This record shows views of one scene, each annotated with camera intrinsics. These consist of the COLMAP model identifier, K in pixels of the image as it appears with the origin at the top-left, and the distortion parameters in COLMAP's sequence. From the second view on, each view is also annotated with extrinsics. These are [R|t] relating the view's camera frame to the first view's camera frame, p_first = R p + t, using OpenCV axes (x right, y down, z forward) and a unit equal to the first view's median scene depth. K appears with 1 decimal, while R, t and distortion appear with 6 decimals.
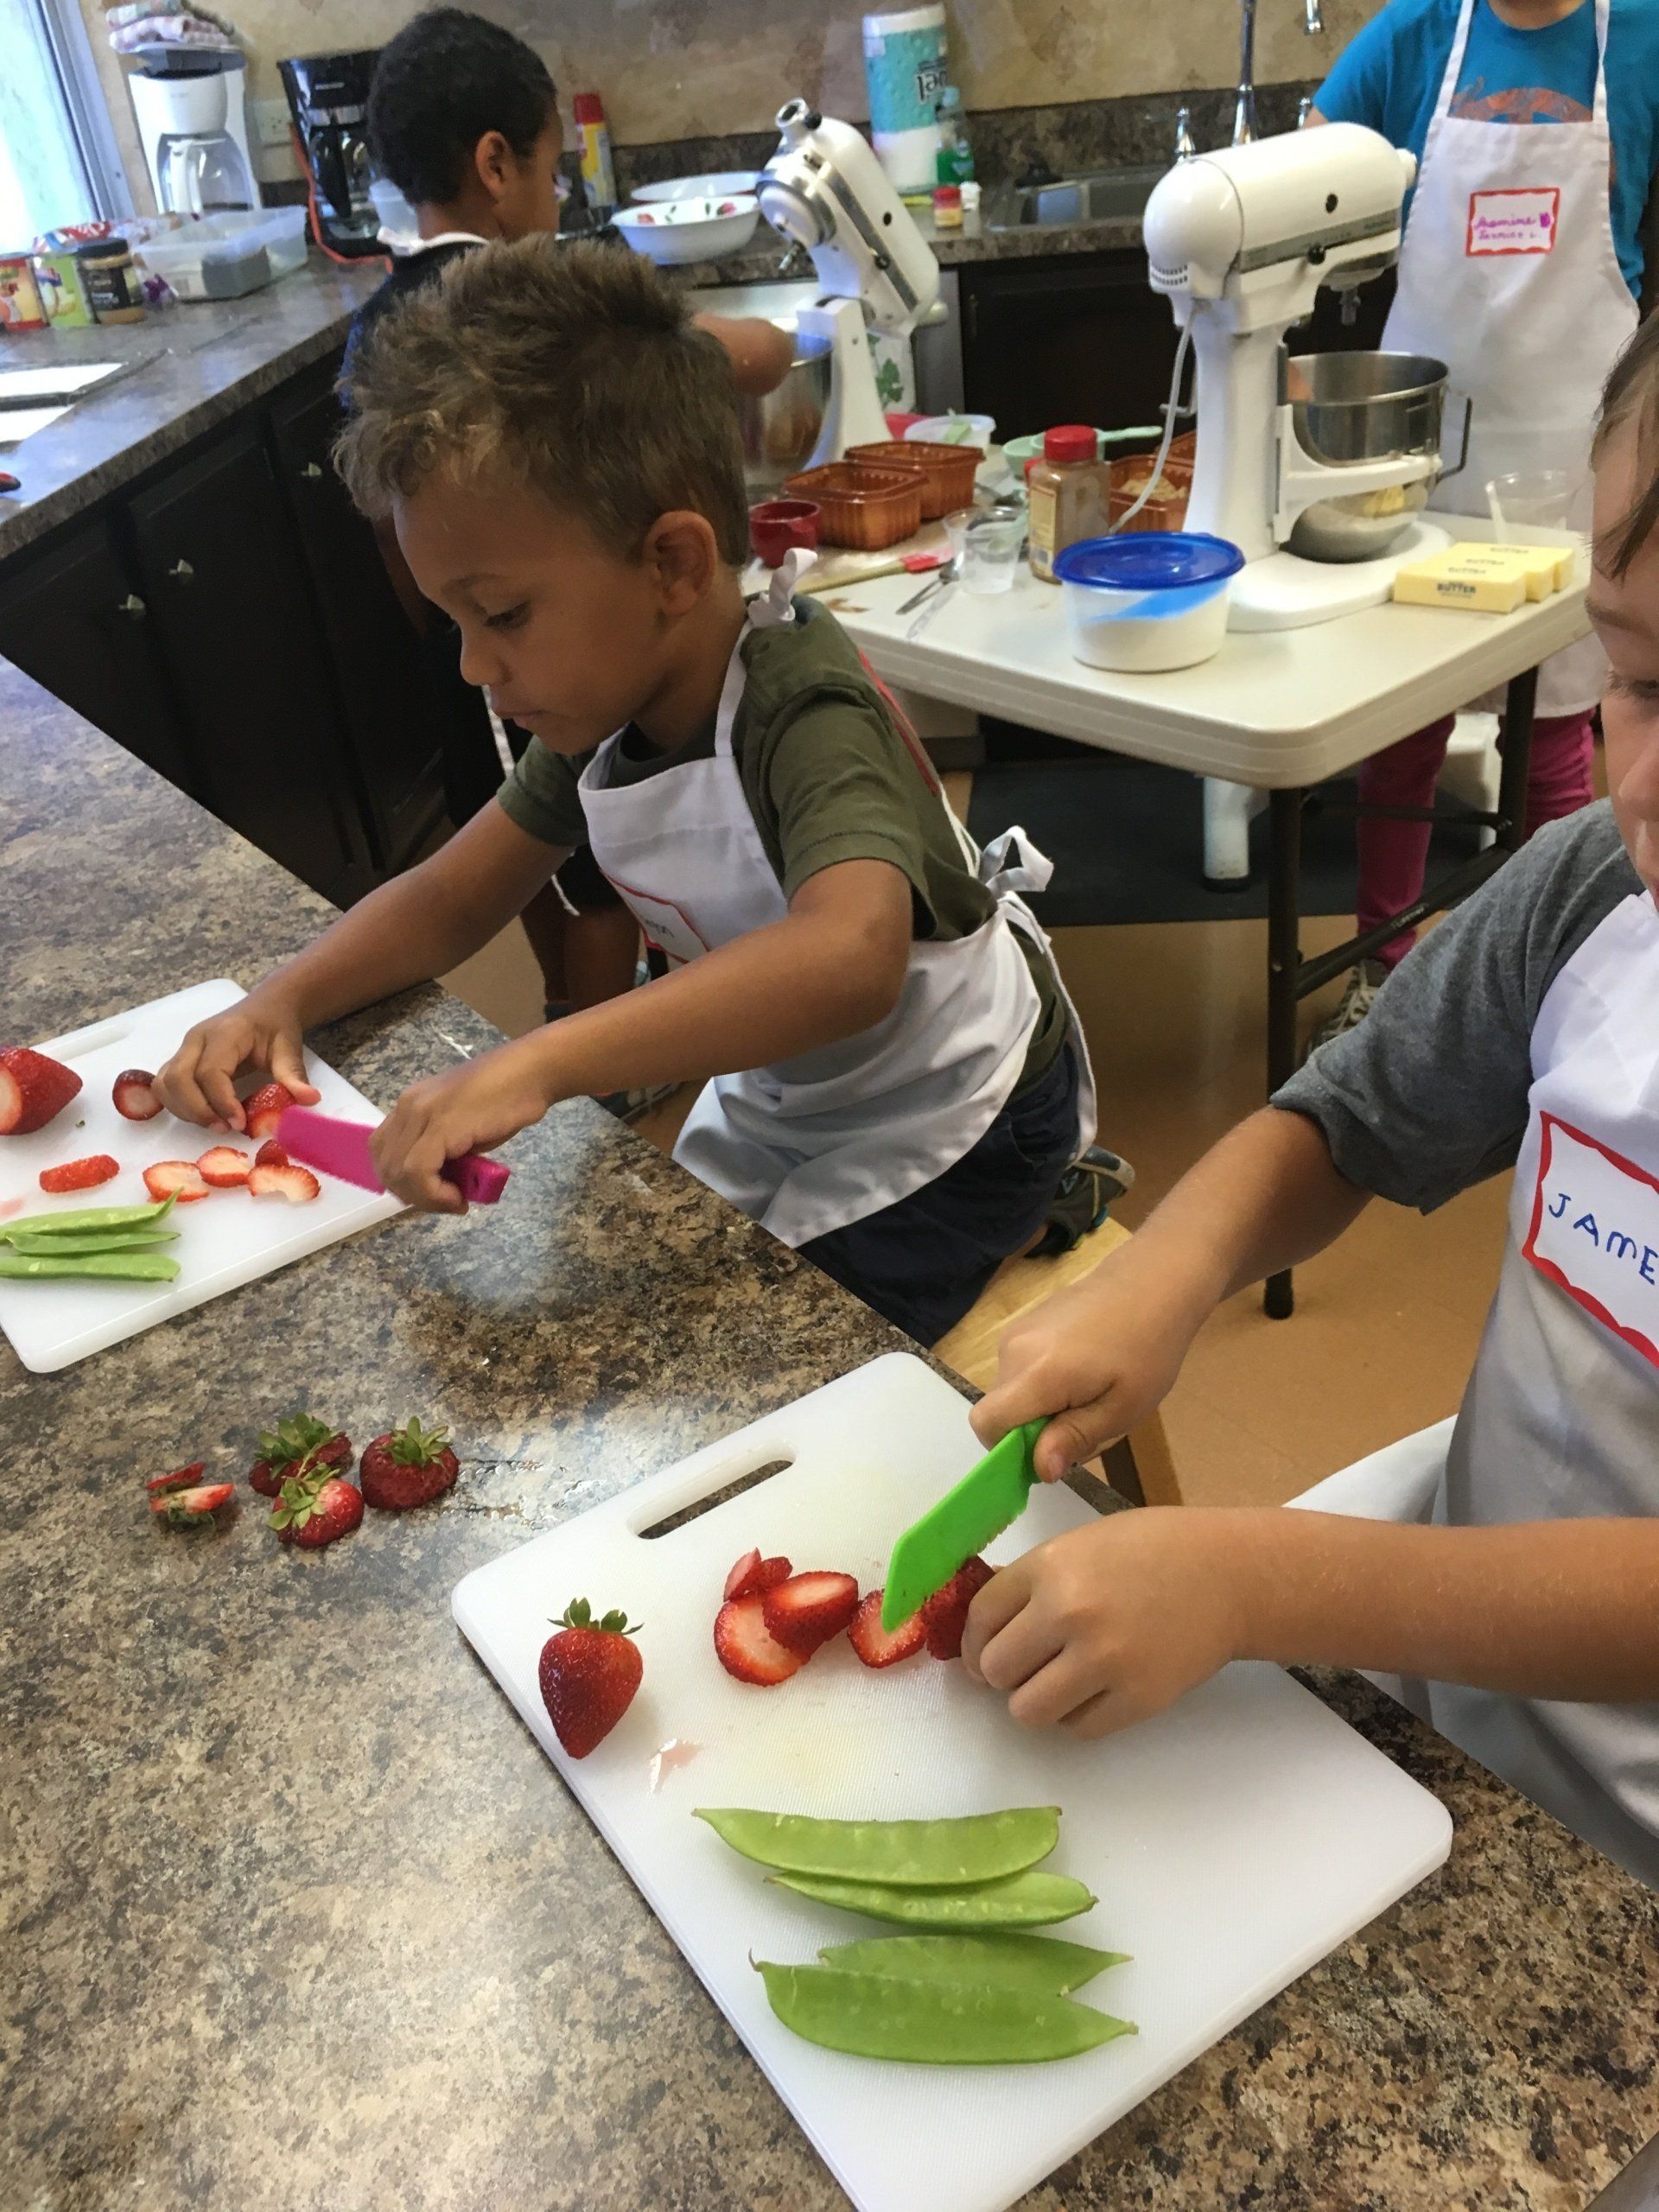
lens RADIAL K [[1843.3, 0, 829.5], [0, 1843.3, 1106.0], [0, 0, 1]] dist [-0.004847, -0.009330]
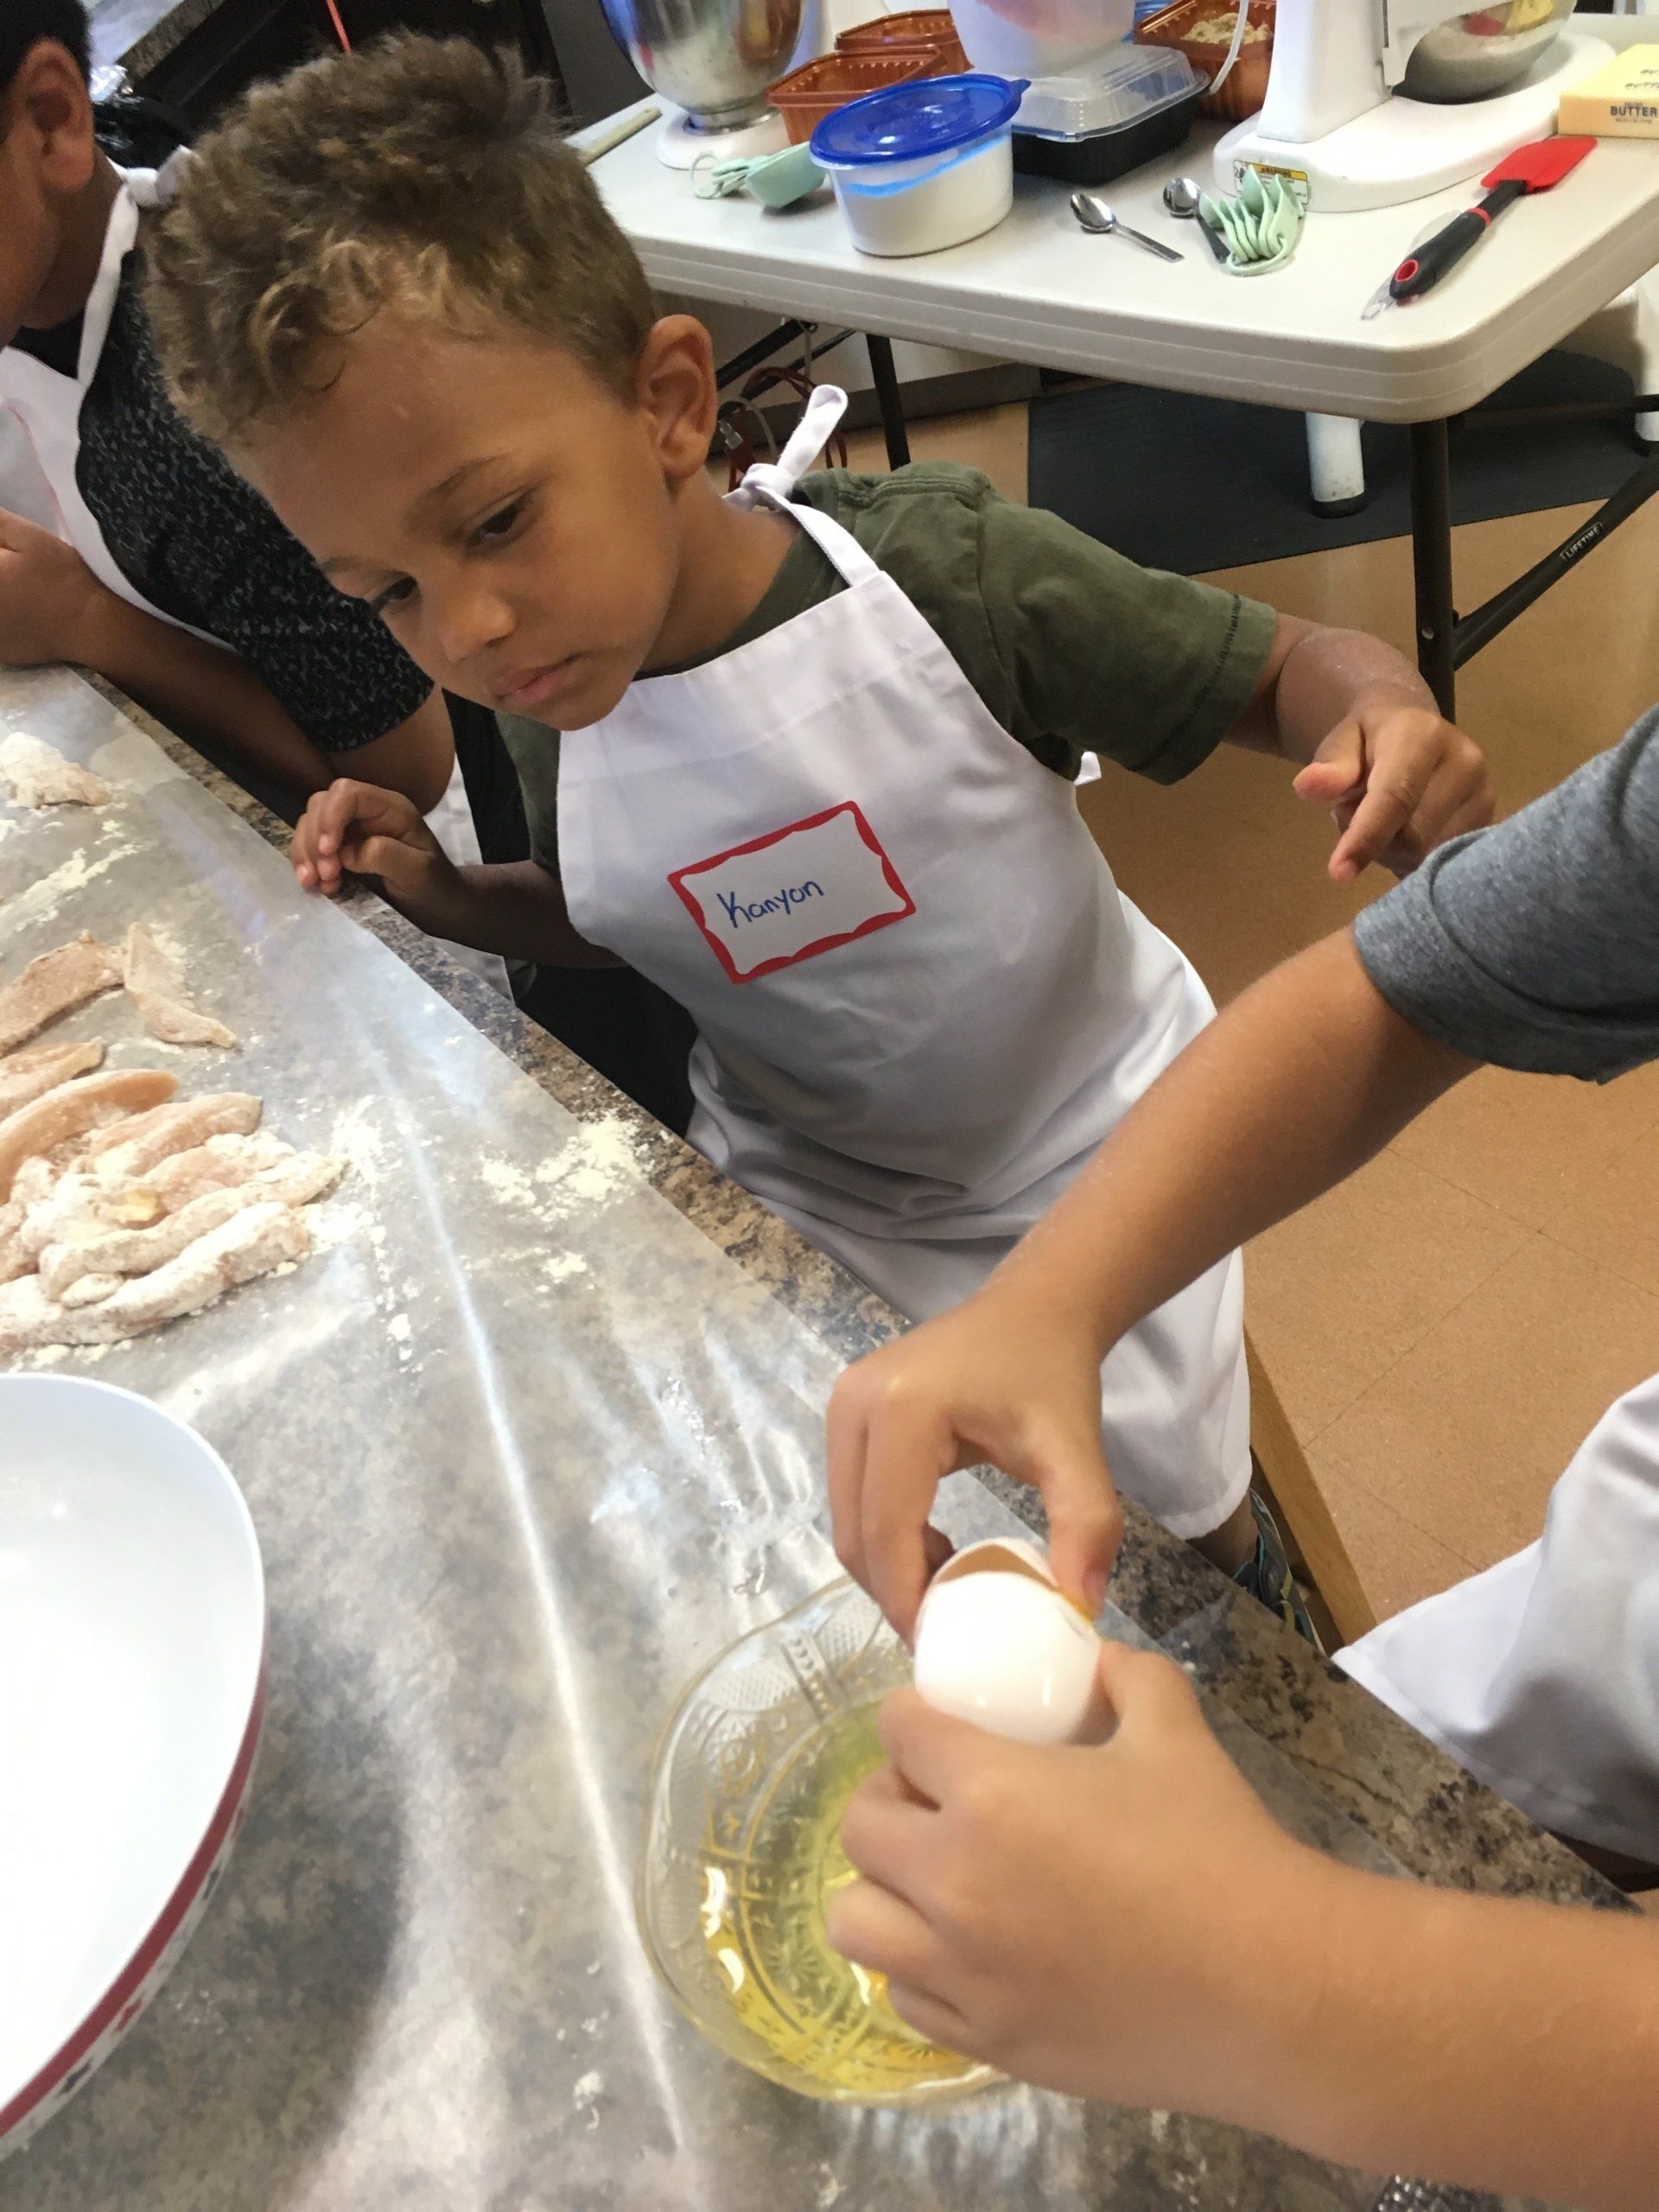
lens RADIAL K [[1843.3, 0, 829.5], [0, 1843.3, 1106.0], [0, 0, 1]] dist [-0.004847, -0.009330]
pose [[0.990604, -0.118875, -0.067621, 0.013942], [0.129578, 0.973957, 0.186057, -0.134759], [0.043743, -0.193071, 0.980209, 0.308424]]
